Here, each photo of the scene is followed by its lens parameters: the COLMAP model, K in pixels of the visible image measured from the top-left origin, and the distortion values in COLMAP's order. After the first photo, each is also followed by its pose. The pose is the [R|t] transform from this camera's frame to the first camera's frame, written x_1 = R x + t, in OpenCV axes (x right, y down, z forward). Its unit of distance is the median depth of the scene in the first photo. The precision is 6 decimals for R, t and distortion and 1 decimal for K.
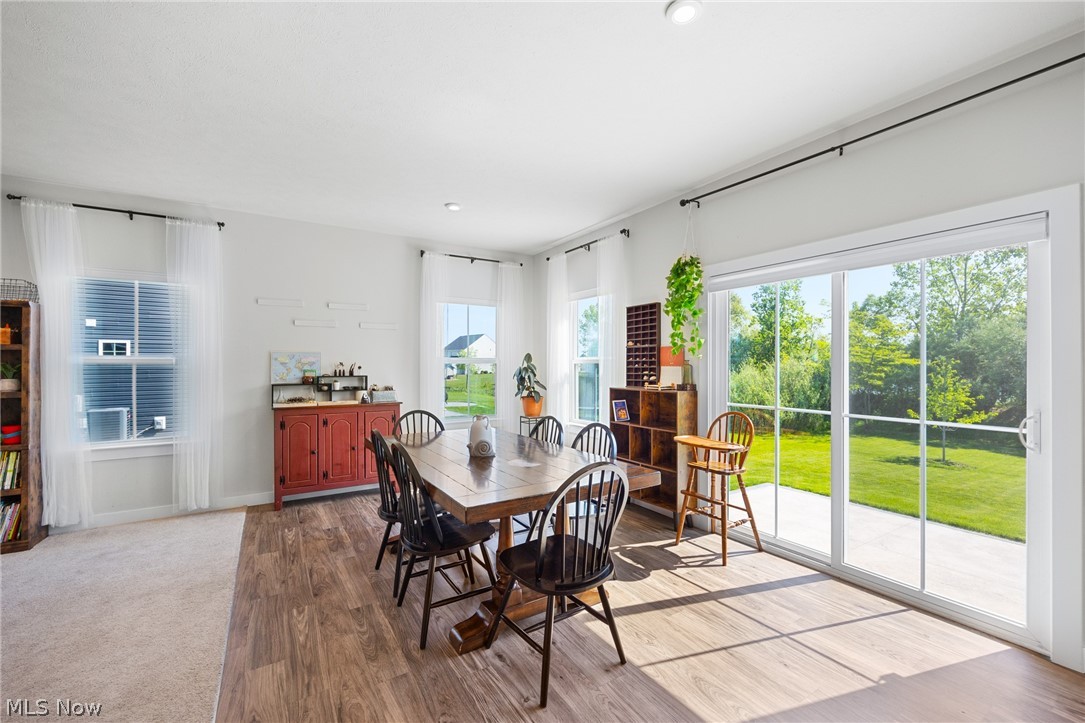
lens RADIAL K [[444.3, 0, 547.0], [0, 444.3, 362.8], [0, 0, 1]] dist [-0.001744, -0.000323]
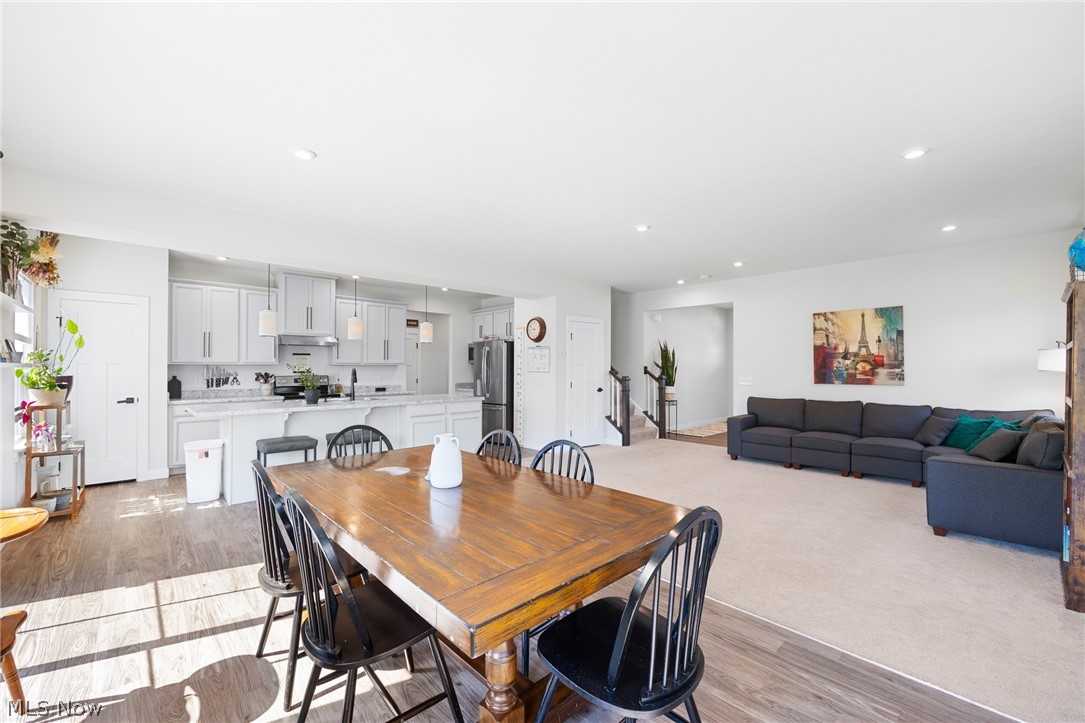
lens RADIAL K [[440.0, 0, 547.4], [0, 440.0, 364.9], [0, 0, 1]] dist [-0.002567, -0.000109]
pose [[-0.981387, 0.001186, -0.192037, -0.120518], [0.002858, 0.999960, -0.008430, 0.005548], [0.192019, -0.008822, -0.981352, 1.241826]]
